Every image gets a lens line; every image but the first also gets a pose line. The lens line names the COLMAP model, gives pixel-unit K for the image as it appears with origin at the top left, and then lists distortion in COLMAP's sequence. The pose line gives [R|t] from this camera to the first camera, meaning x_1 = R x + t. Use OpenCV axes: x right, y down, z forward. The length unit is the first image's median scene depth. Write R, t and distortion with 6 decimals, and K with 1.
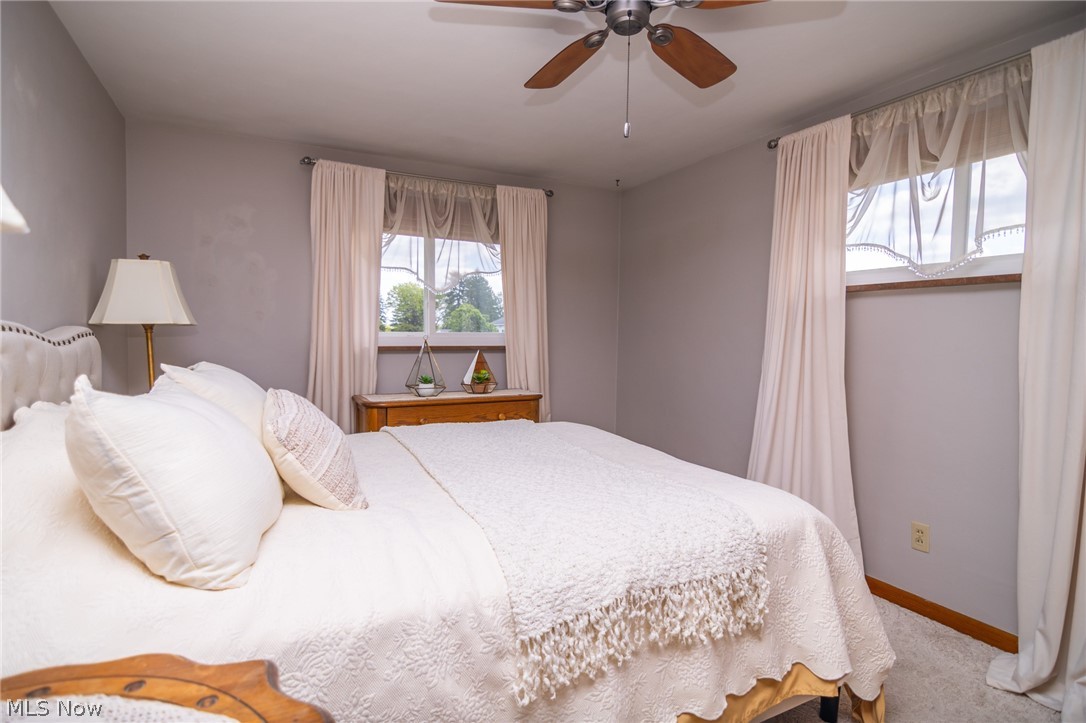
lens RADIAL K [[545.9, 0, 536.6], [0, 545.9, 364.3], [0, 0, 1]] dist [-0.003267, -0.007812]
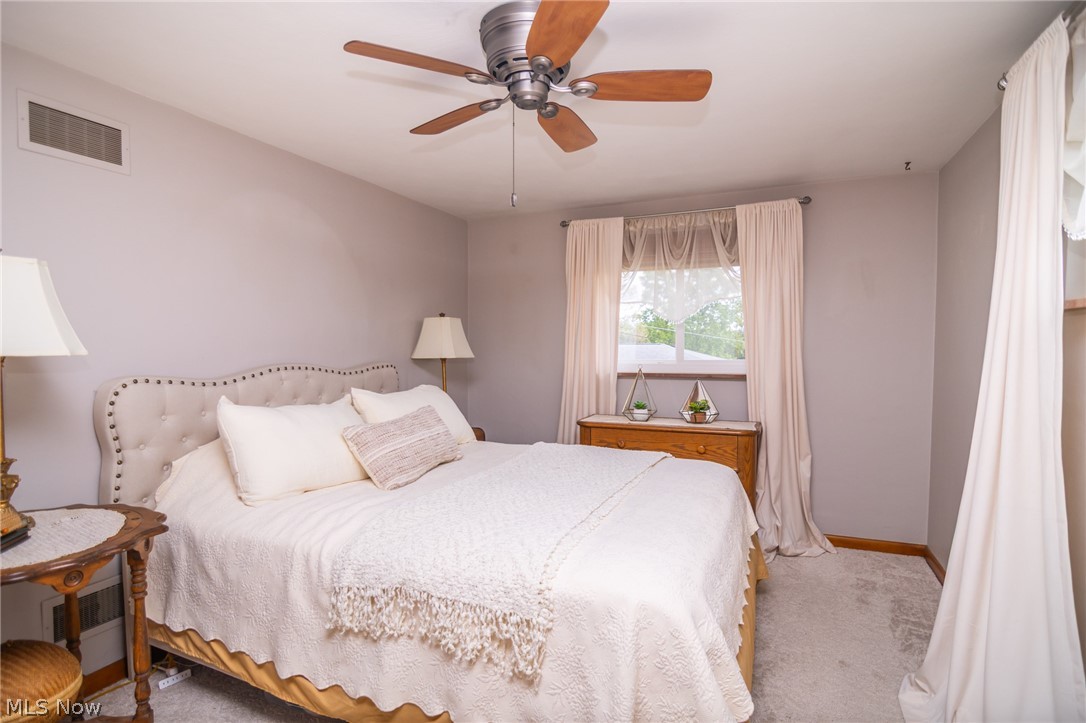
lens RADIAL K [[545.9, 0, 536.6], [0, 545.9, 364.3], [0, 0, 1]] dist [-0.003267, -0.007812]
pose [[0.656359, 0.012176, -0.754350, 0.457239], [-0.030281, 0.999489, -0.010214, -0.034199], [0.753840, 0.029547, 0.656393, 0.130383]]
